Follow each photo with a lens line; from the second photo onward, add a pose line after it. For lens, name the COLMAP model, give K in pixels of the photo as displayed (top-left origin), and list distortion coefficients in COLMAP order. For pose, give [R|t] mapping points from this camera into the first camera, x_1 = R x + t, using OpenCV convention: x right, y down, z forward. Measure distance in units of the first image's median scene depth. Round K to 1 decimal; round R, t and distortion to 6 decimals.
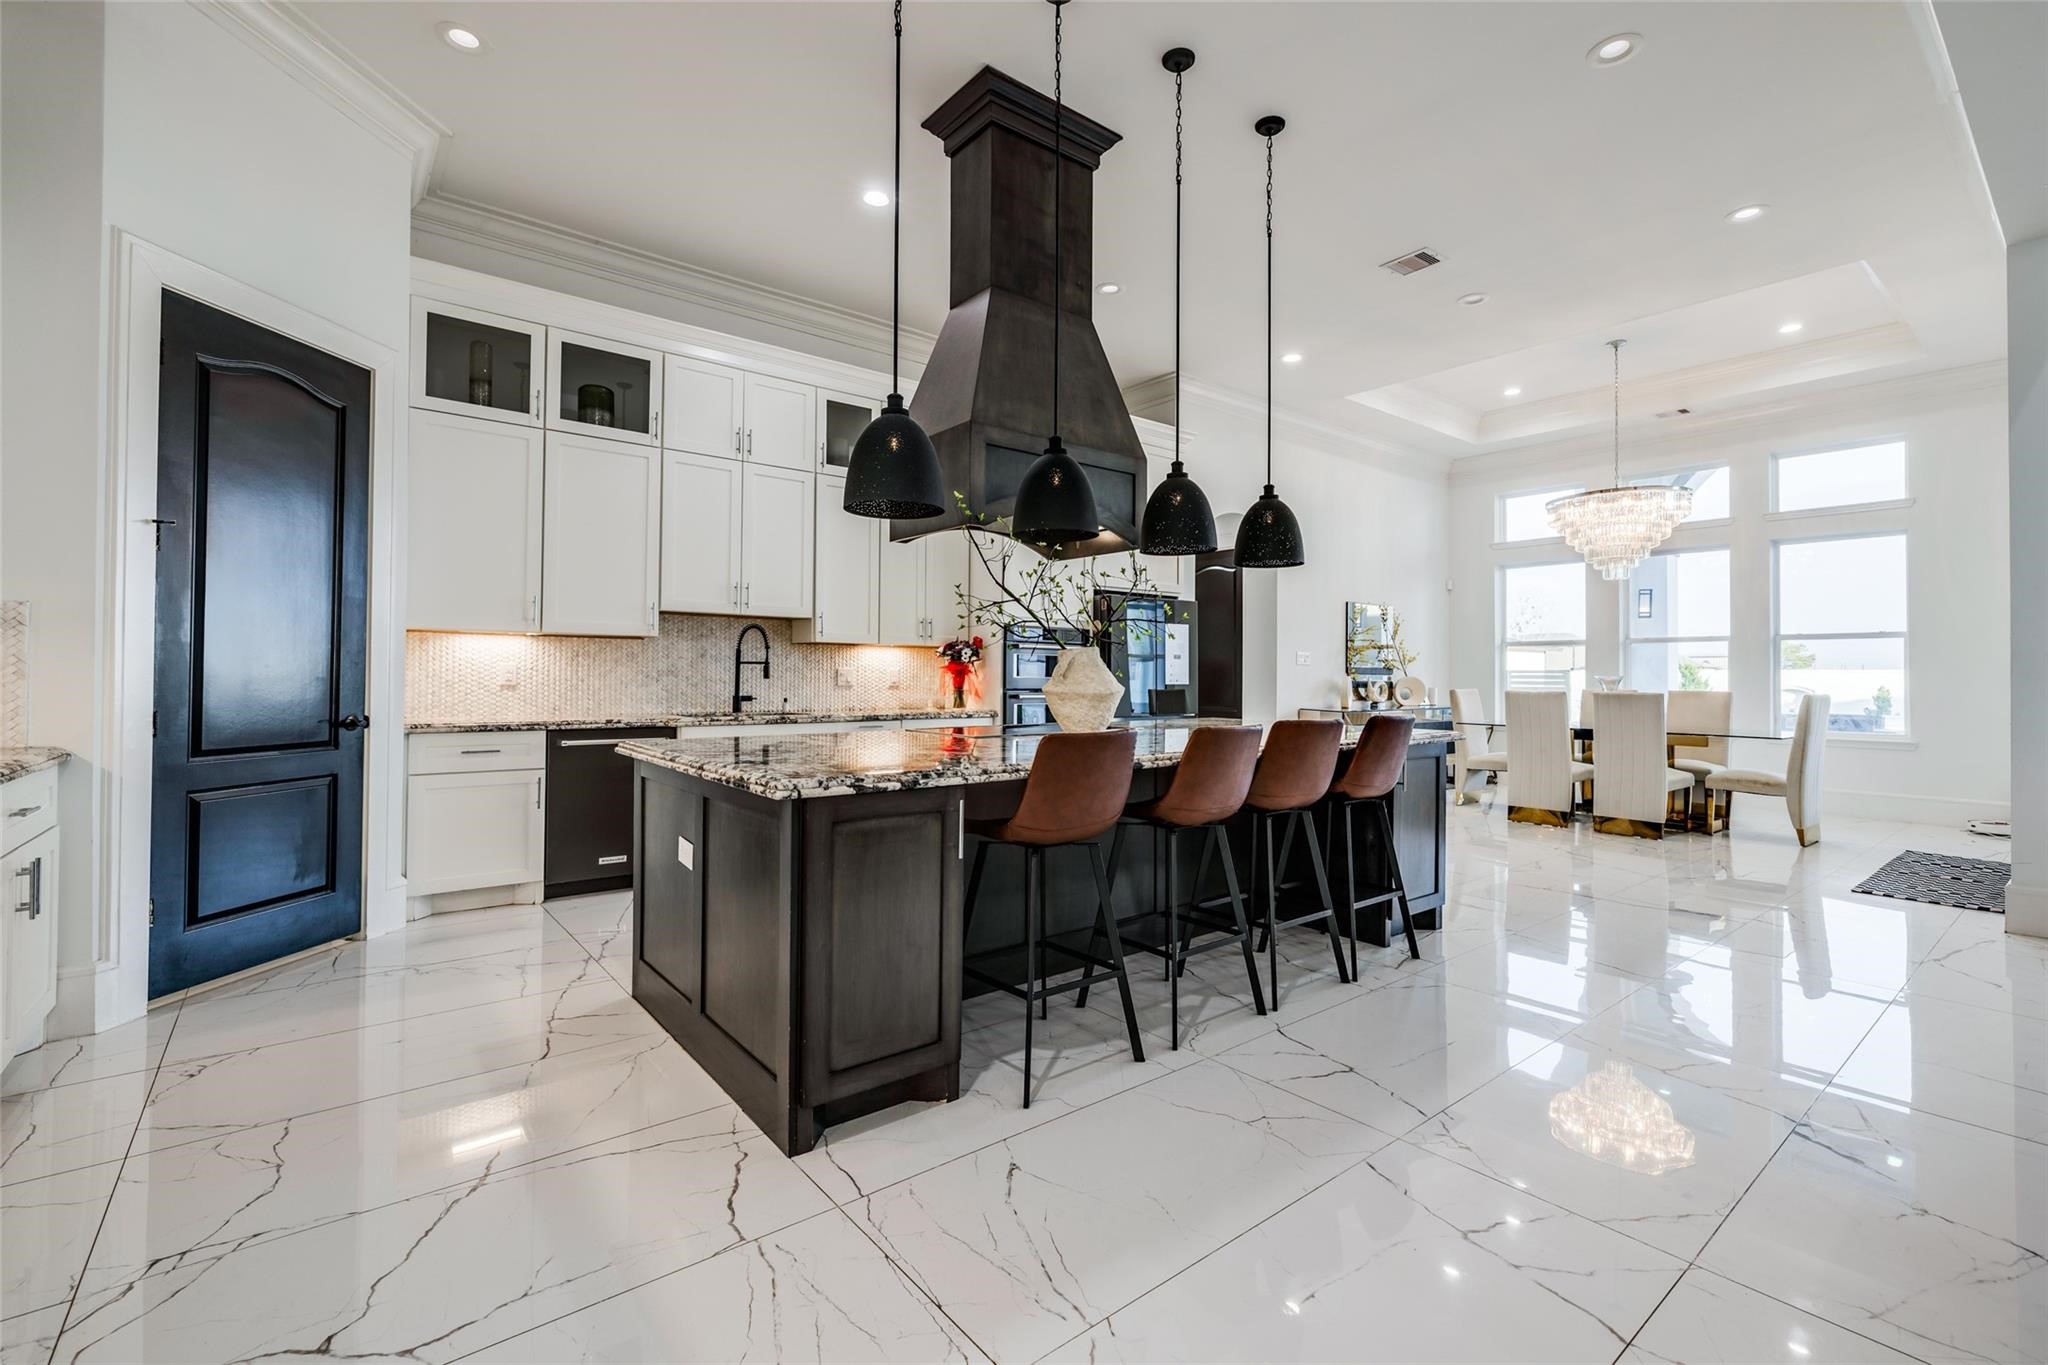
lens RADIAL K [[876.0, 0, 1024.4], [0, 876.0, 669.9], [0, 0, 1]] dist [0.001312, 0.000574]
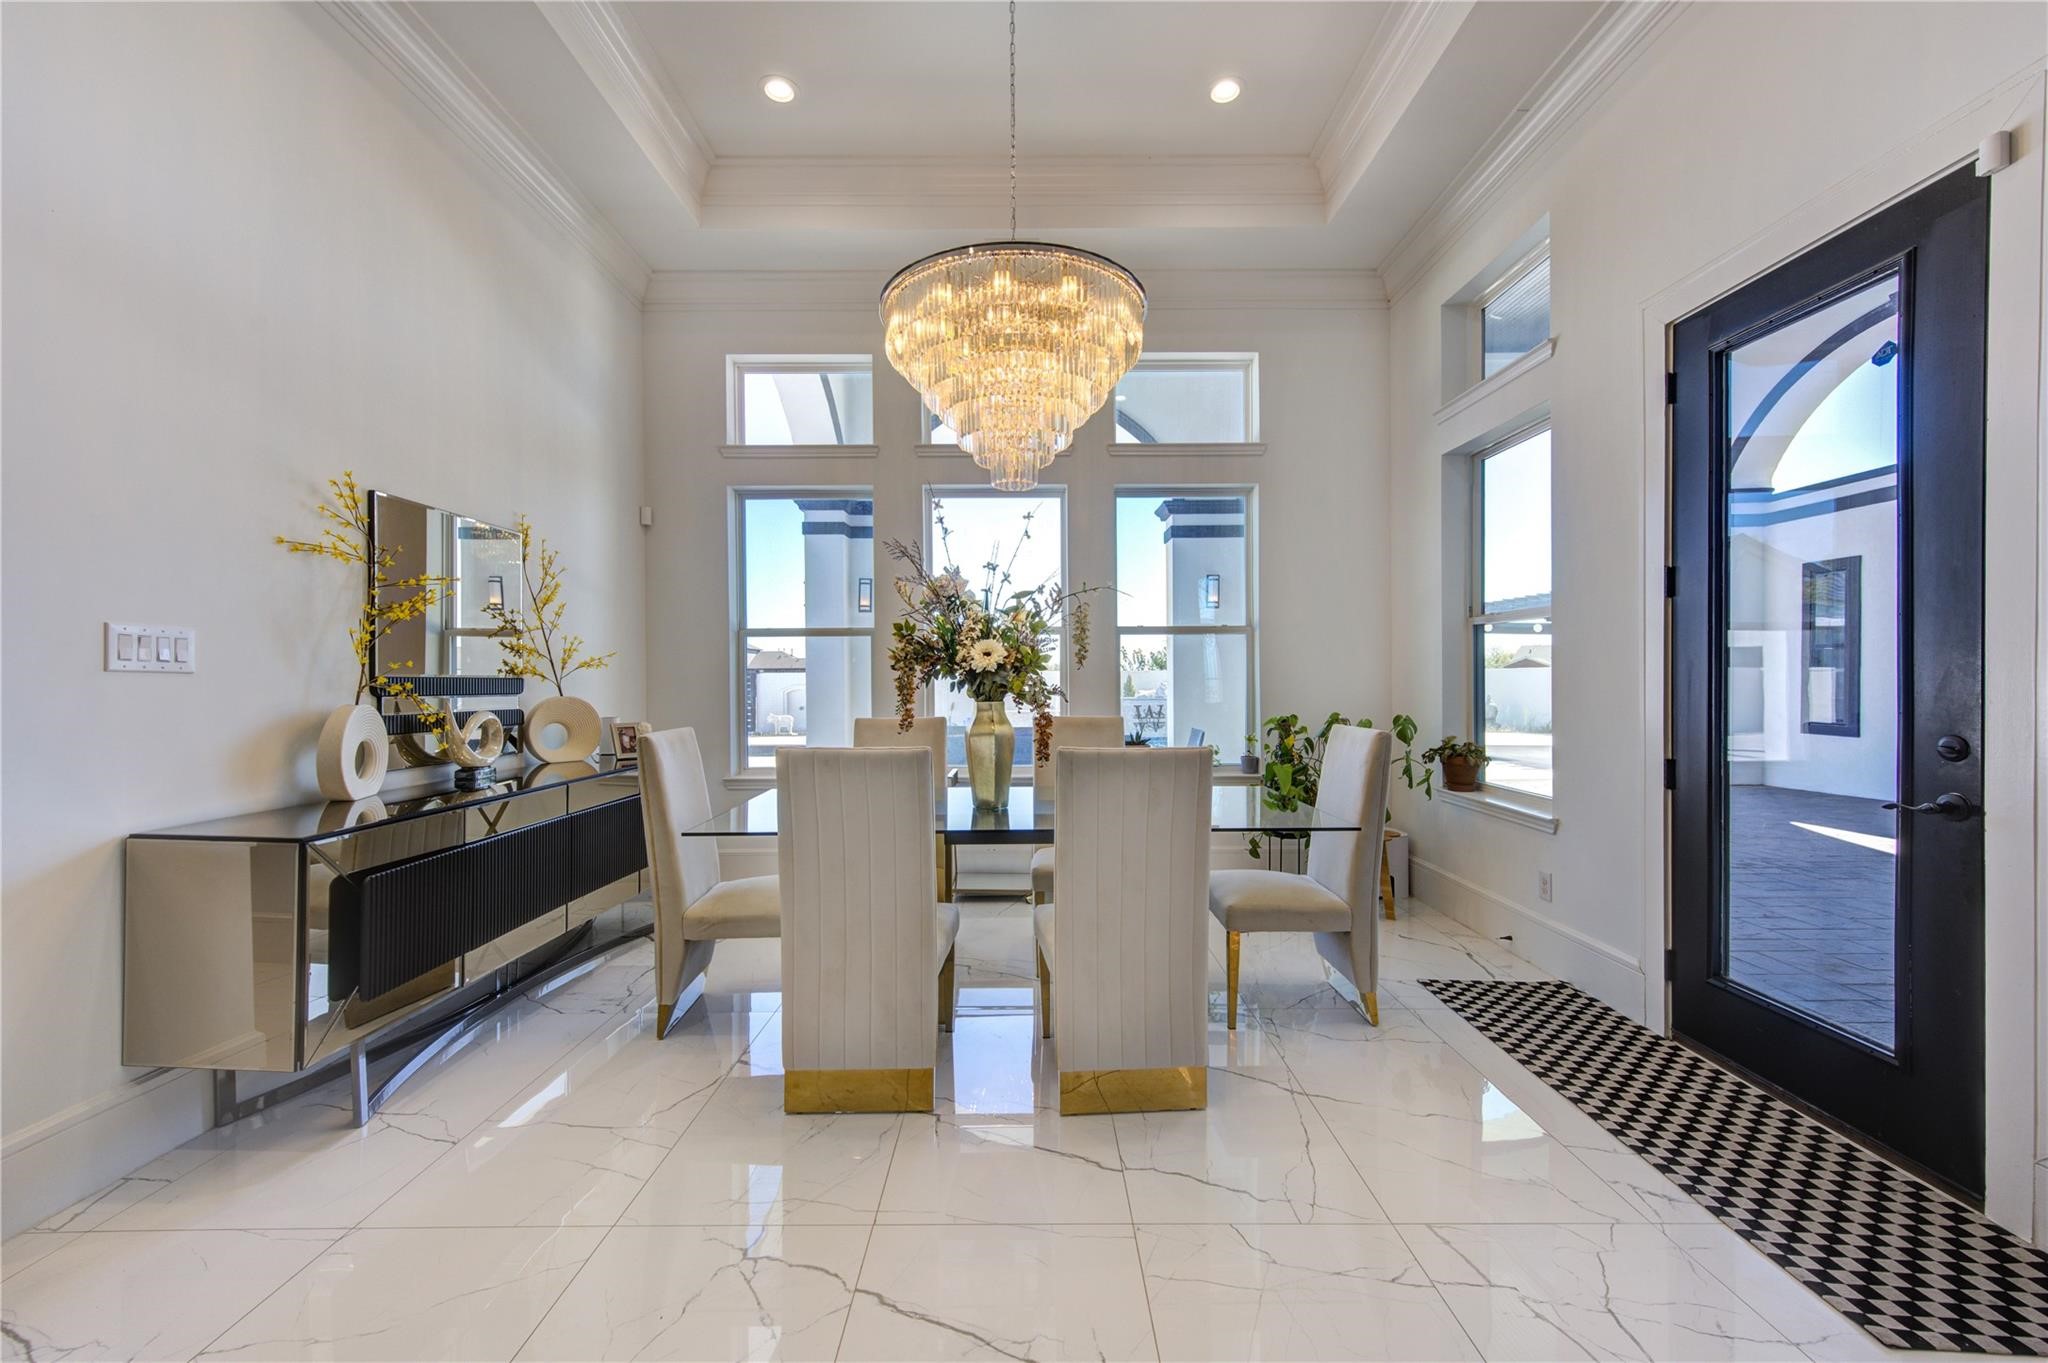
lens RADIAL K [[809.7, 0, 1024.0], [0, 809.7, 681.5], [0, 0, 1]] dist [0.001491, 0.000185]
pose [[0.614124, -0.014212, 0.789081, 0.347028], [0.003690, 0.999879, 0.015137, -0.006387], [-0.789201, -0.006384, 0.614102, 0.757388]]
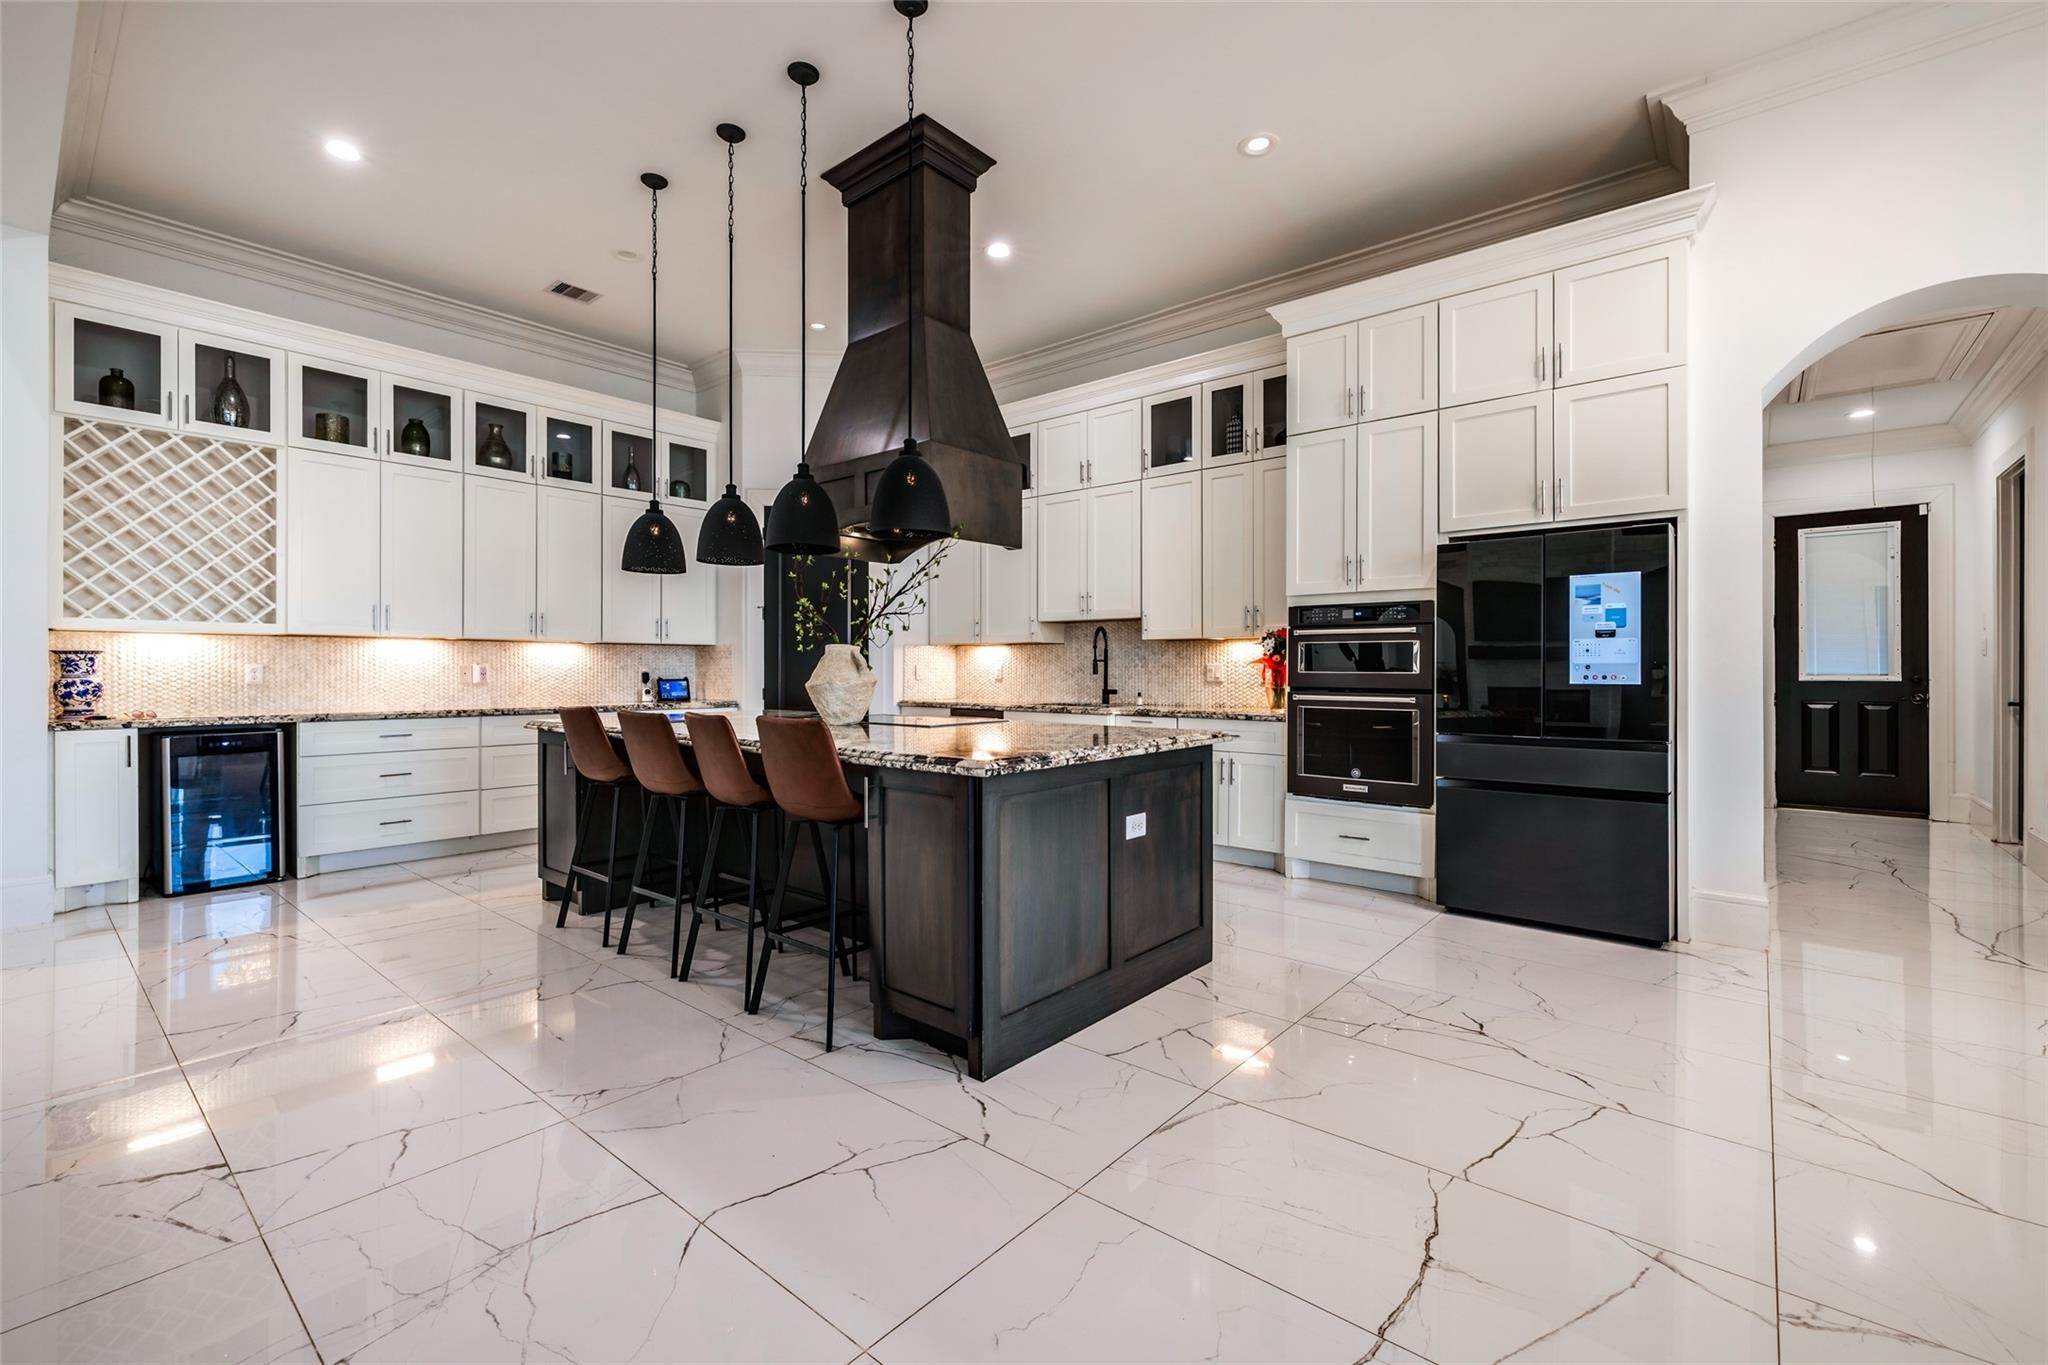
lens RADIAL K [[876.0, 0, 1024.4], [0, 876.0, 669.9], [0, 0, 1]] dist [0.001312, 0.000574]
pose [[0.204249, -0.009242, -0.978875, 0.641137], [0.002710, 0.999957, -0.008876, 0.011578], [0.978915, -0.000840, 0.204265, 0.541866]]
